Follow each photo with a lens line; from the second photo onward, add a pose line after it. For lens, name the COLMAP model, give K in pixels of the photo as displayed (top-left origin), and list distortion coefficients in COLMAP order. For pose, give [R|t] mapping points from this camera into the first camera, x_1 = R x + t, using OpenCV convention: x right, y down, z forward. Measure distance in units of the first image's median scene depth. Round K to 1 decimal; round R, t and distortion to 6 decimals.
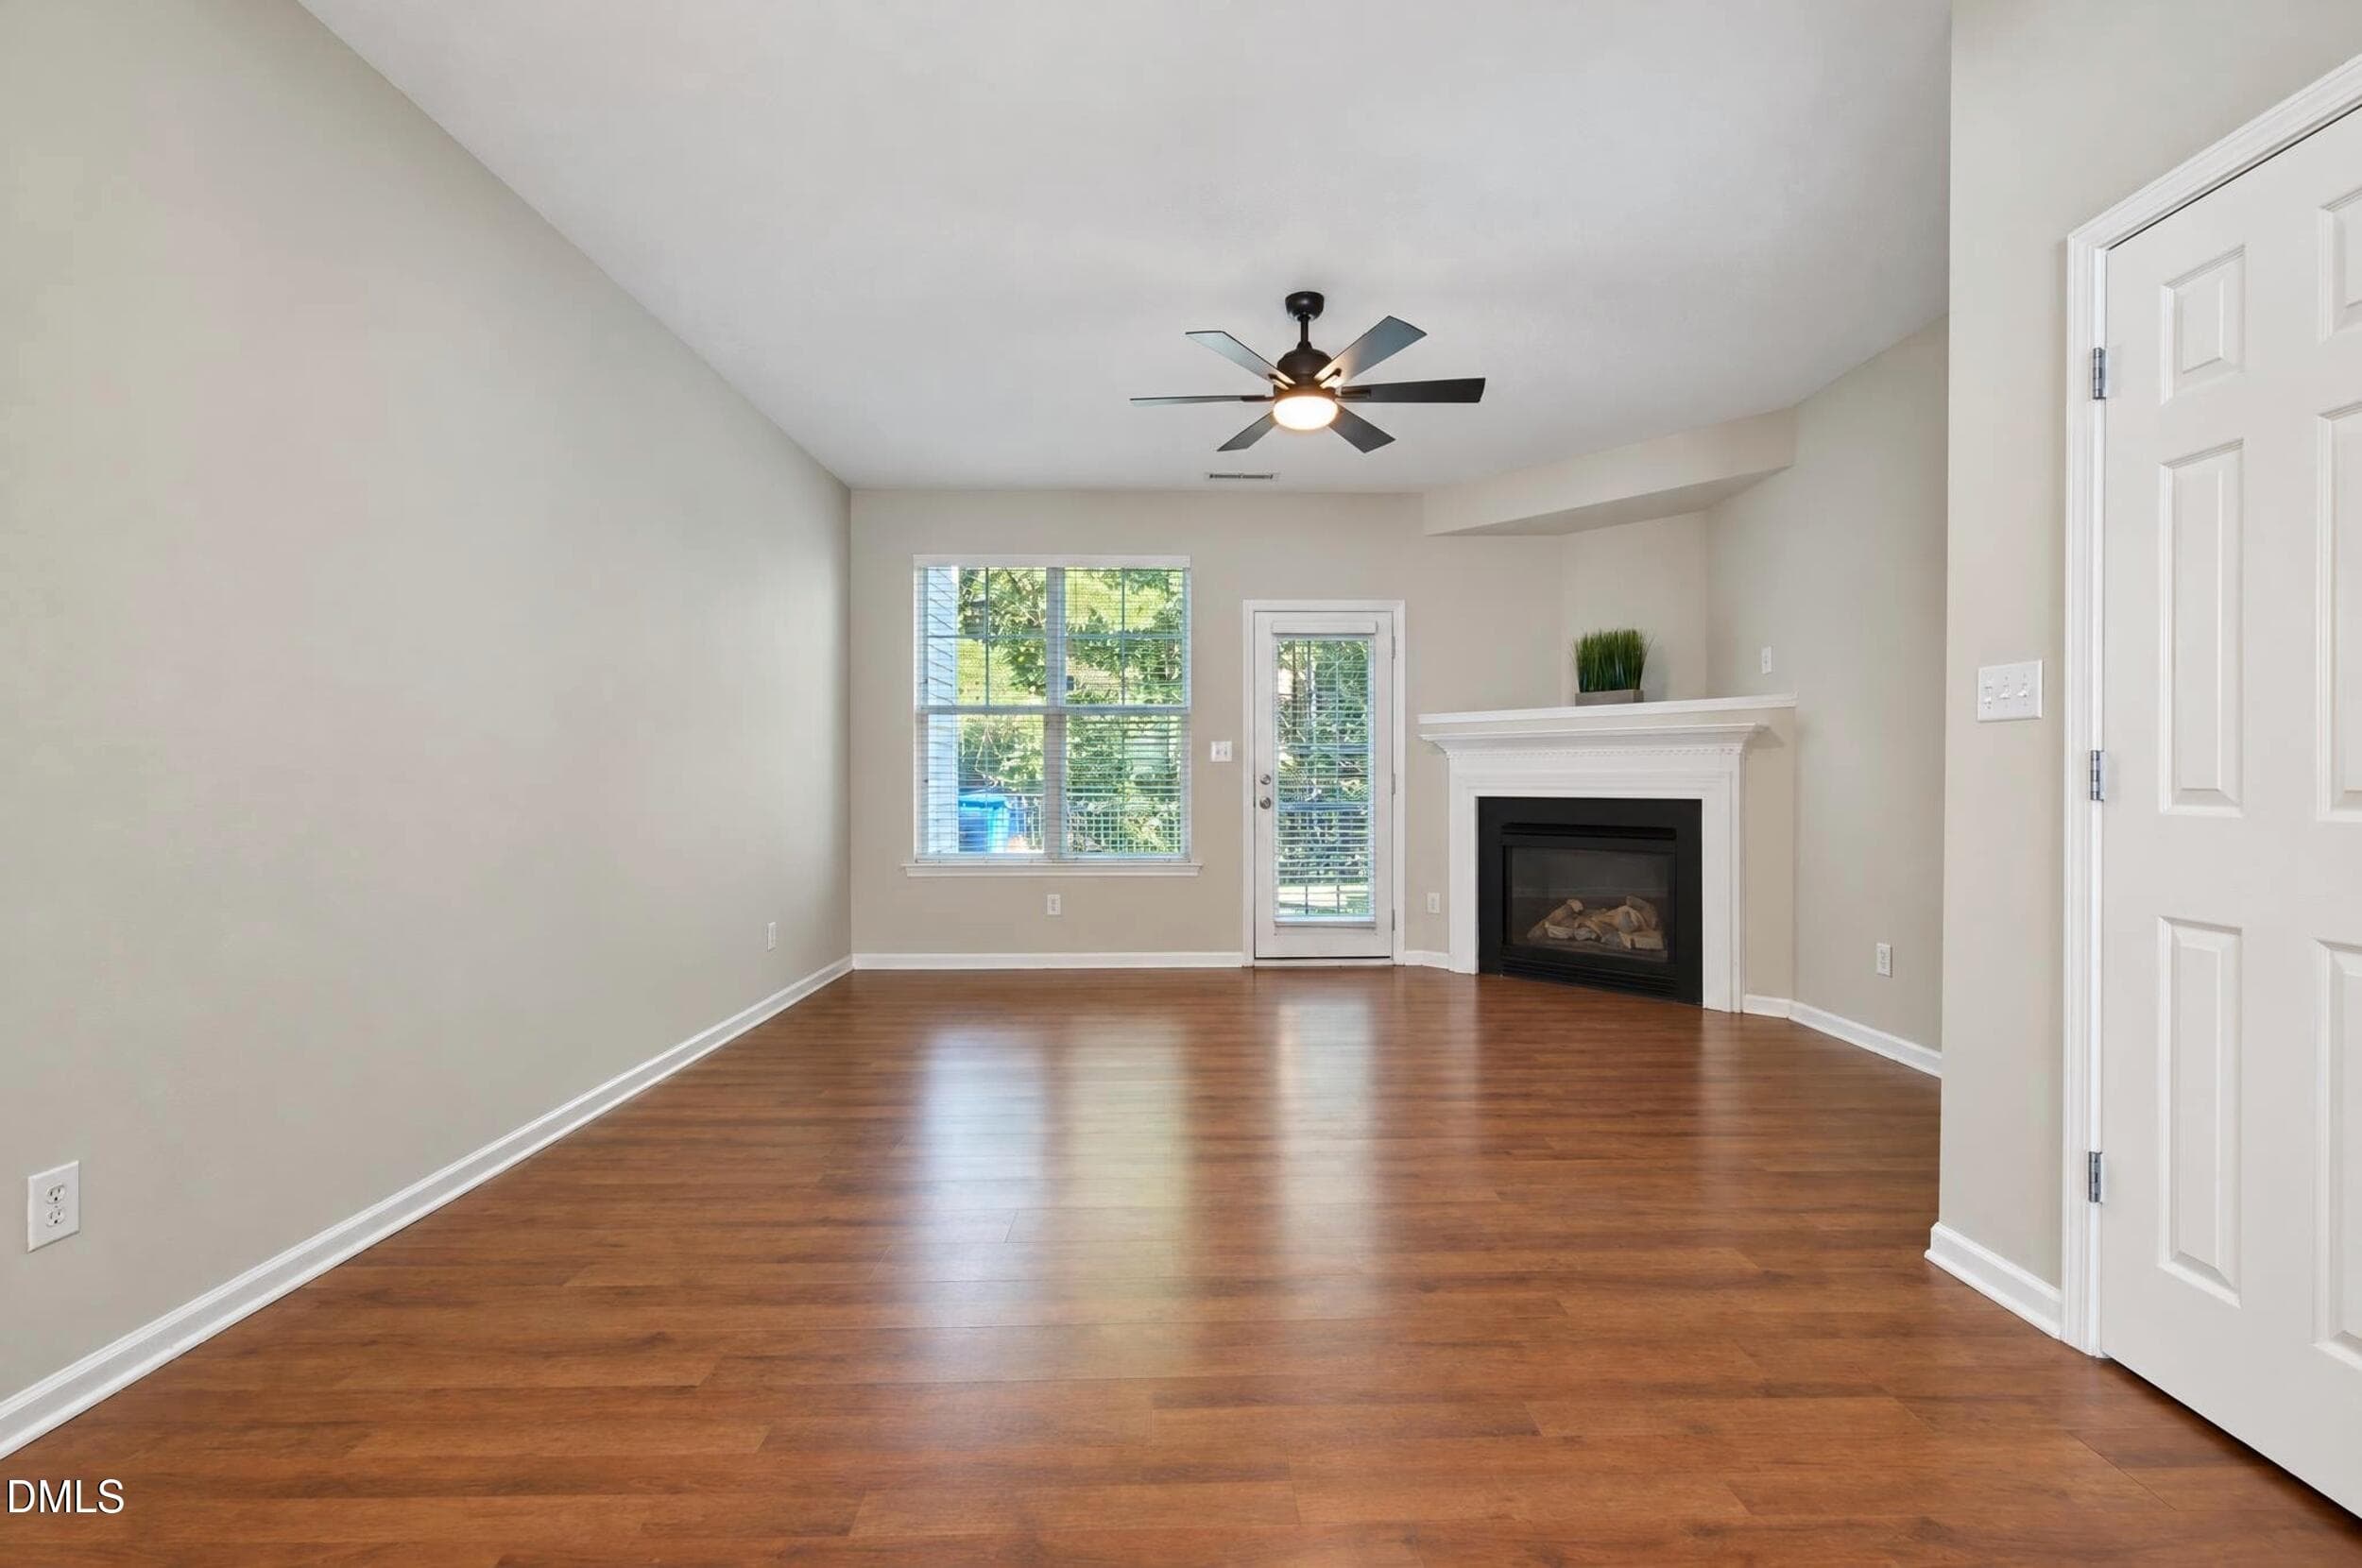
lens RADIAL K [[997.8, 0, 1181.0], [0, 997.8, 784.0], [0, 0, 1]] dist [0.001465, 0.000122]
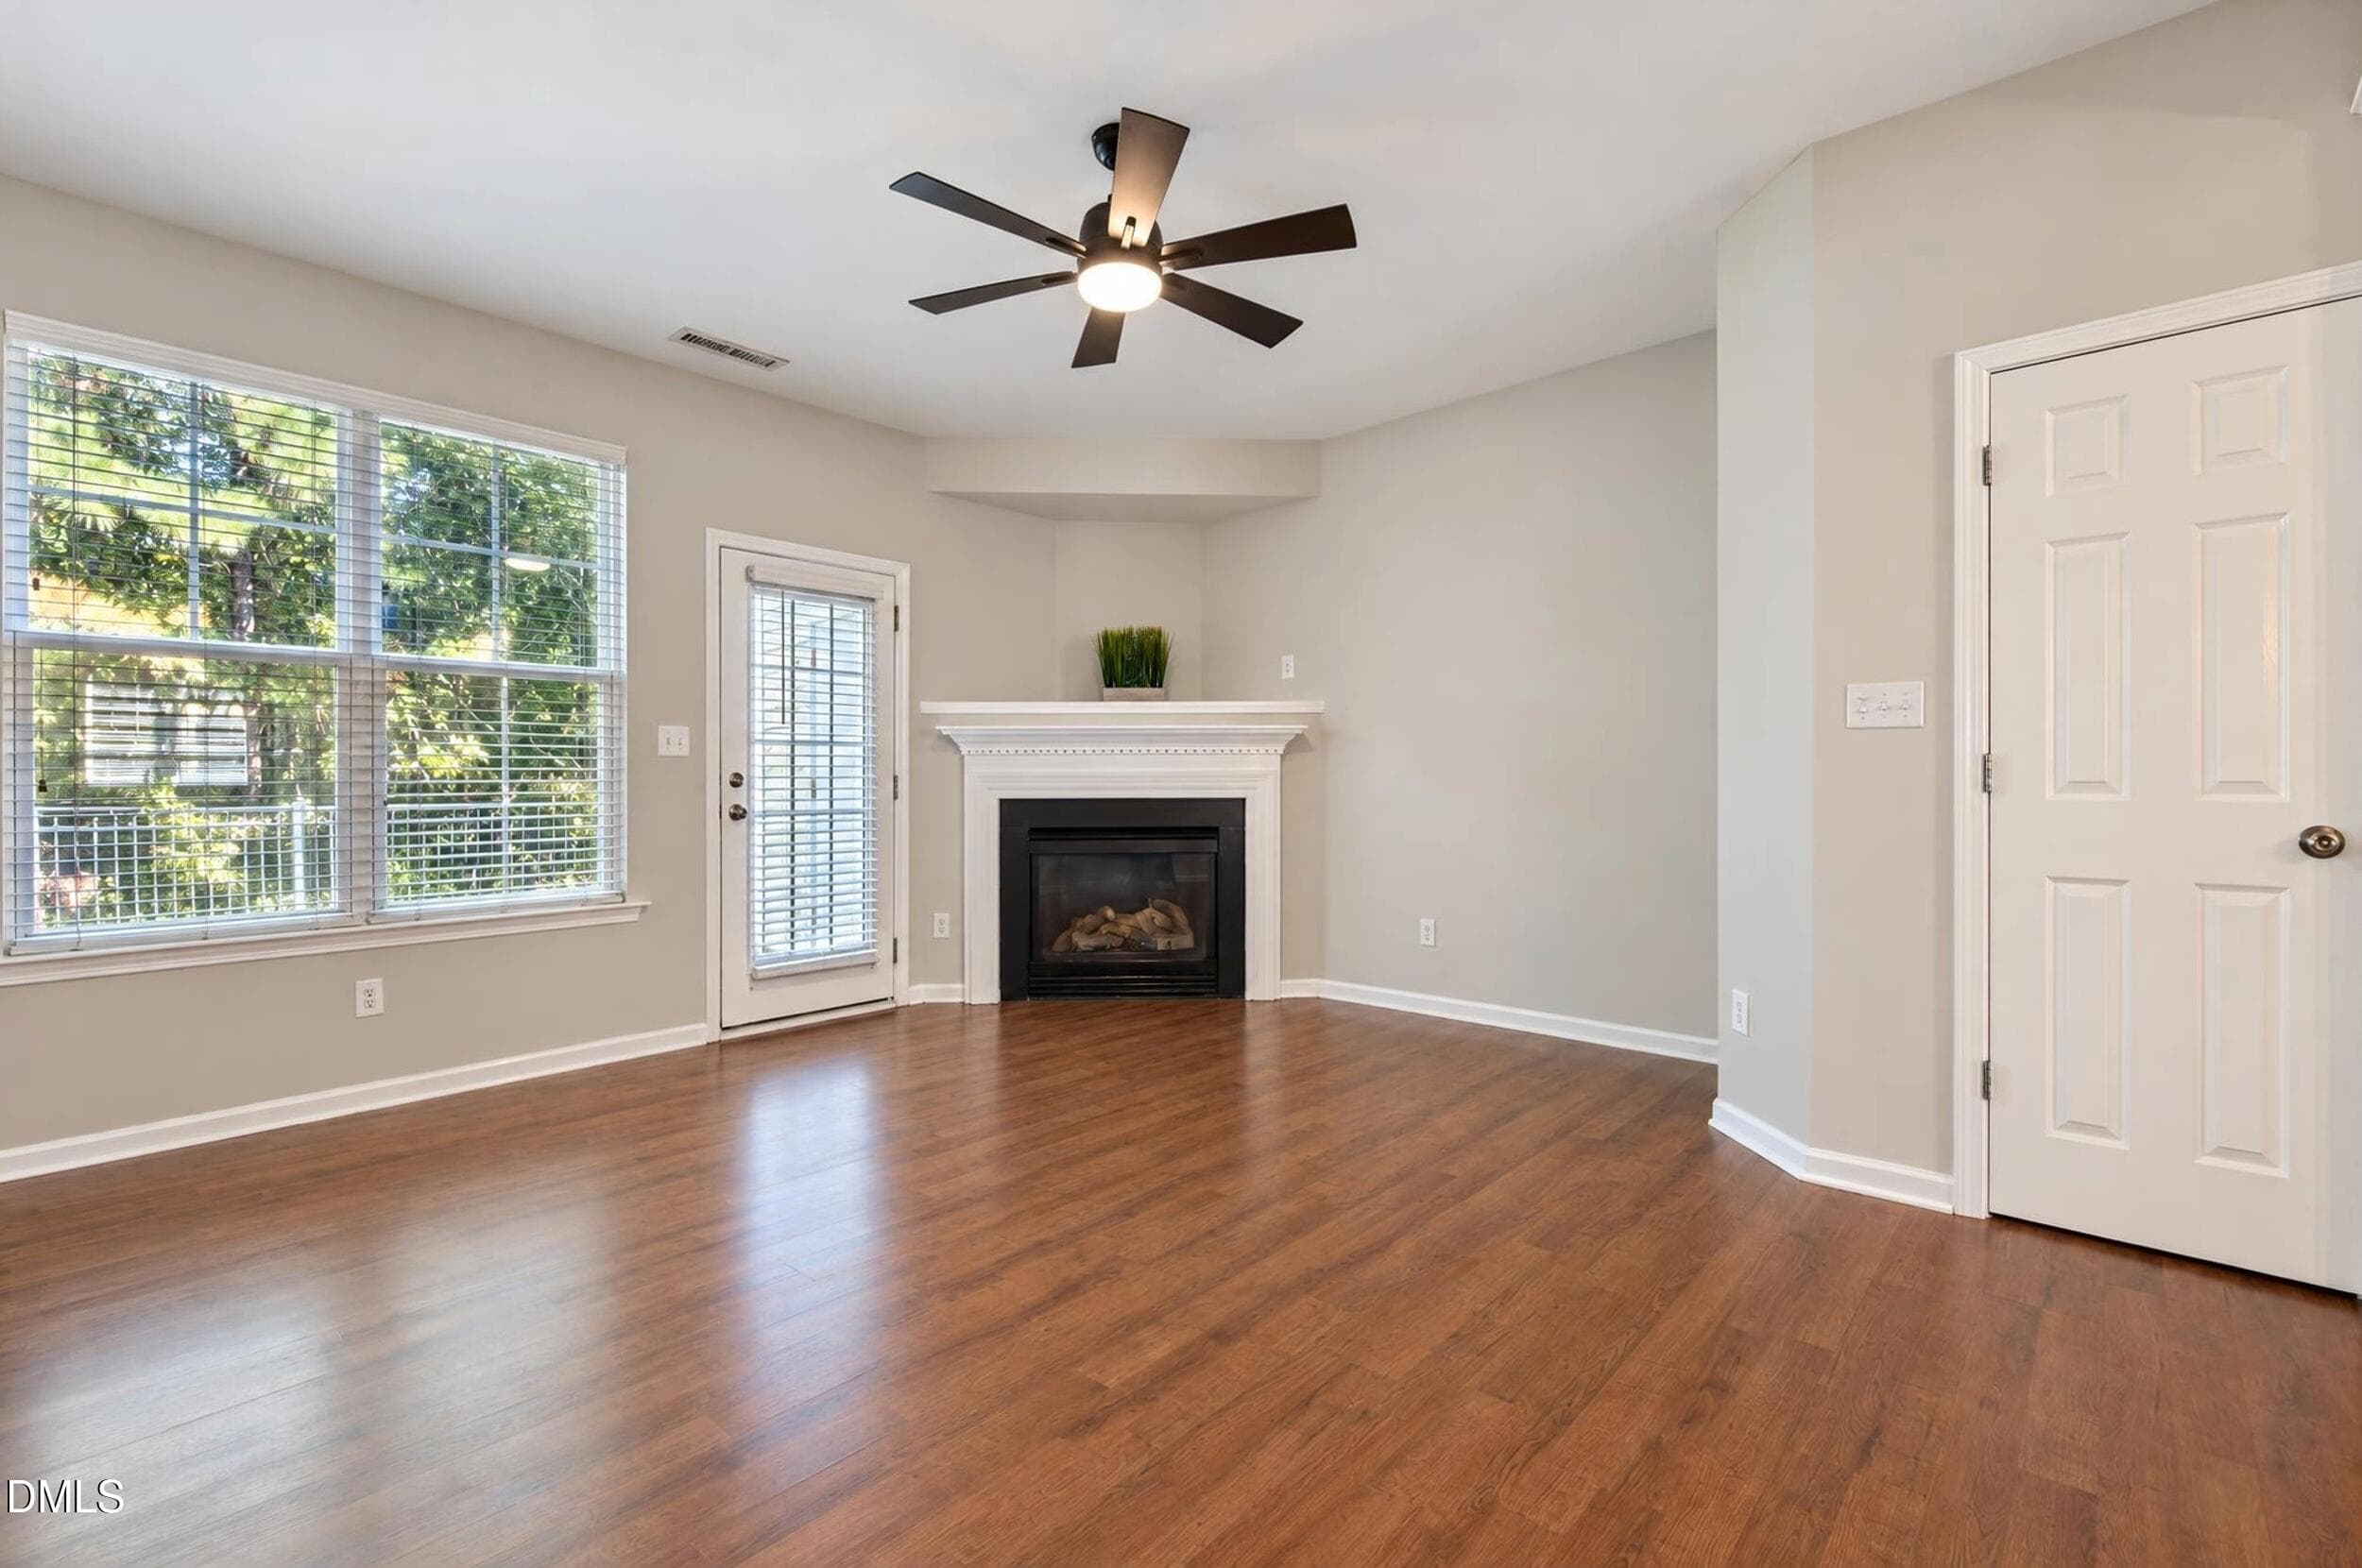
lens RADIAL K [[1017.0, 0, 1133.3], [0, 1017.0, 777.9], [0, 0, 1]] dist [-0.000762, -0.000167]
pose [[0.688194, -0.000006, 0.725527, -0.285283], [0.006878, 0.999955, -0.006516, 0.000332], [-0.725494, 0.009474, 0.688163, 0.312002]]
